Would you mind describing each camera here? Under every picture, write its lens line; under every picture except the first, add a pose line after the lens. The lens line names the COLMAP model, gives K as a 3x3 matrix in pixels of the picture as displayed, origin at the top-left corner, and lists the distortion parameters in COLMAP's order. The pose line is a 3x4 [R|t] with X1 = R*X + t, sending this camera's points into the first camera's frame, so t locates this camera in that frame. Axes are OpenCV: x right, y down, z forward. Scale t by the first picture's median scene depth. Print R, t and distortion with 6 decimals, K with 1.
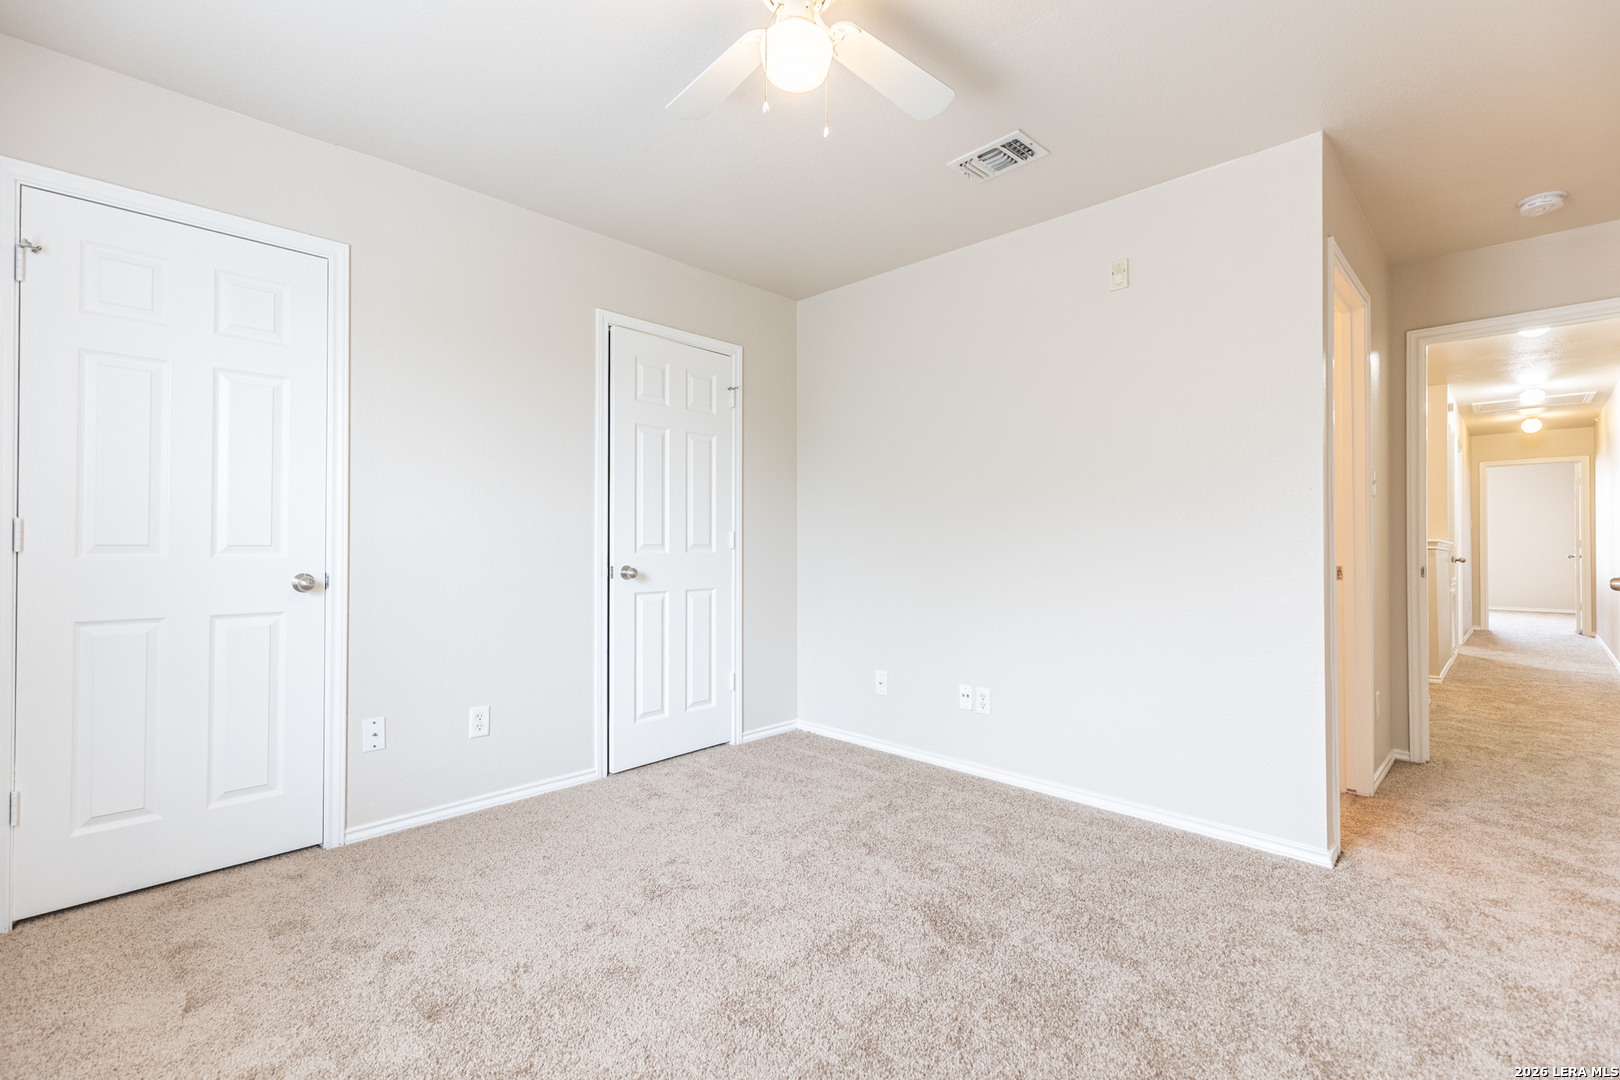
lens RADIAL K [[722.9, 0, 816.0], [0, 722.9, 544.2], [0, 0, 1]] dist [0.009196, -0.002844]
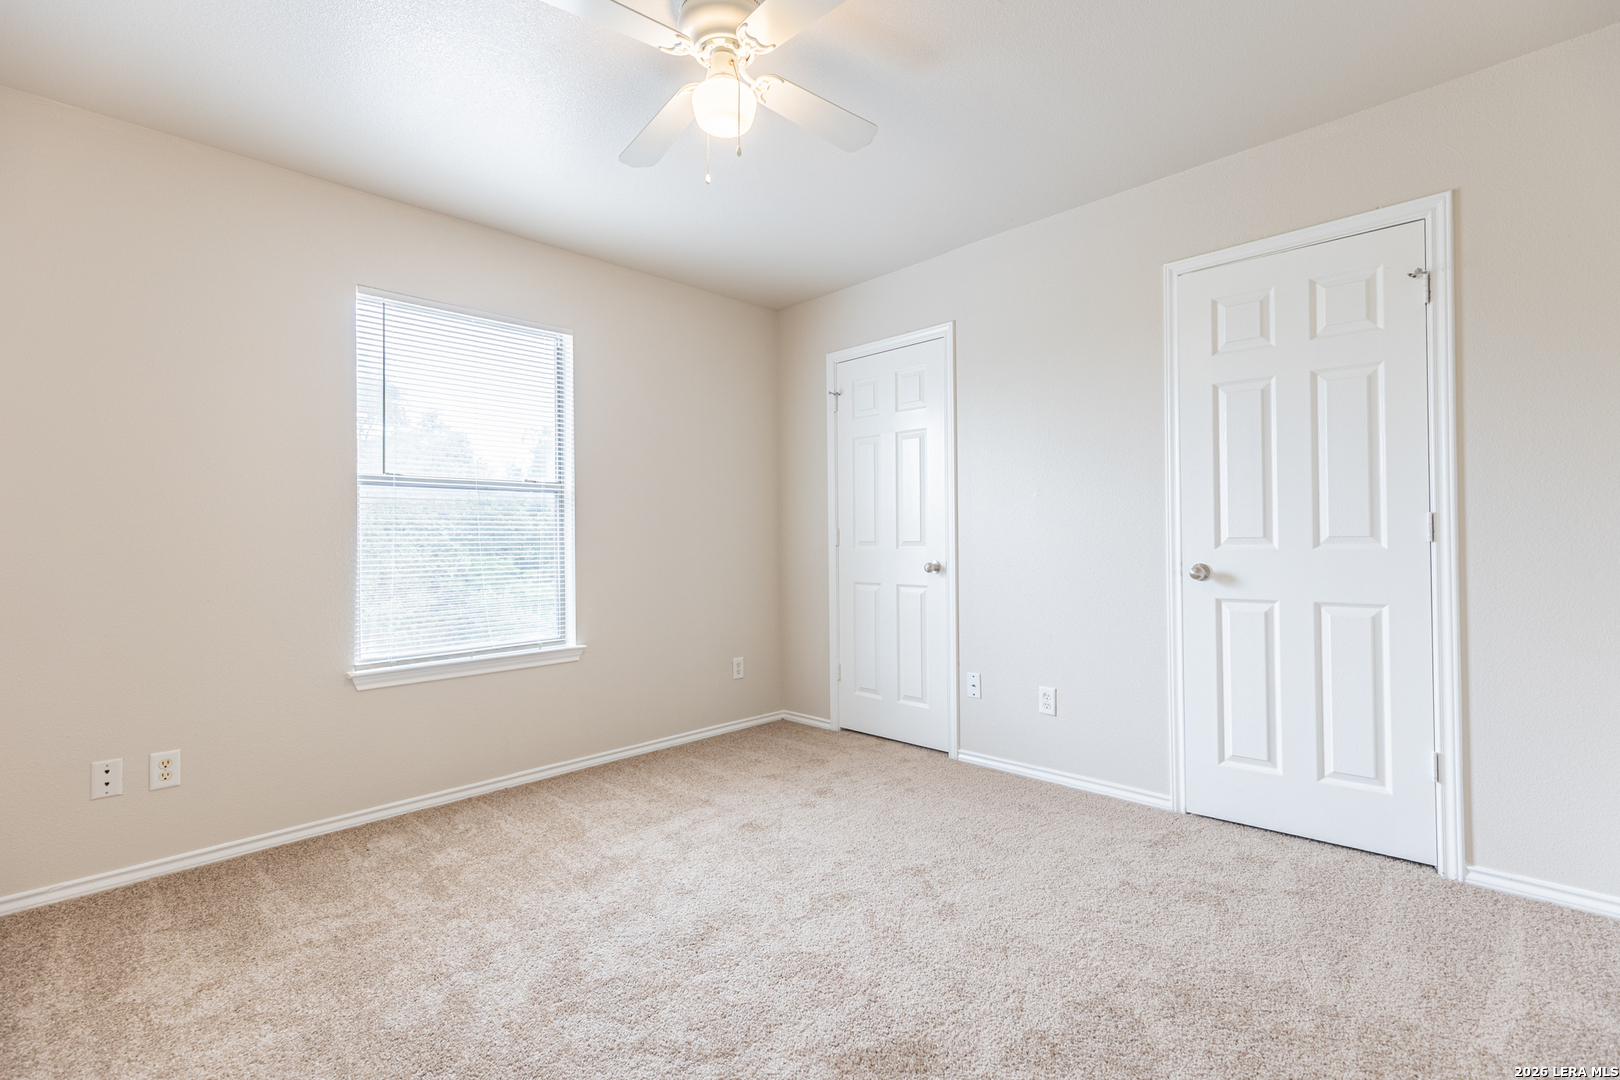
lens RADIAL K [[722.9, 0, 814.0], [0, 722.9, 535.5], [0, 0, 1]] dist [0.009196, -0.002844]
pose [[0.003220, -0.007092, -0.999970, 0.552555], [0.010725, 0.999918, -0.007057, -0.001096], [0.999937, -0.010702, 0.003296, 0.564421]]
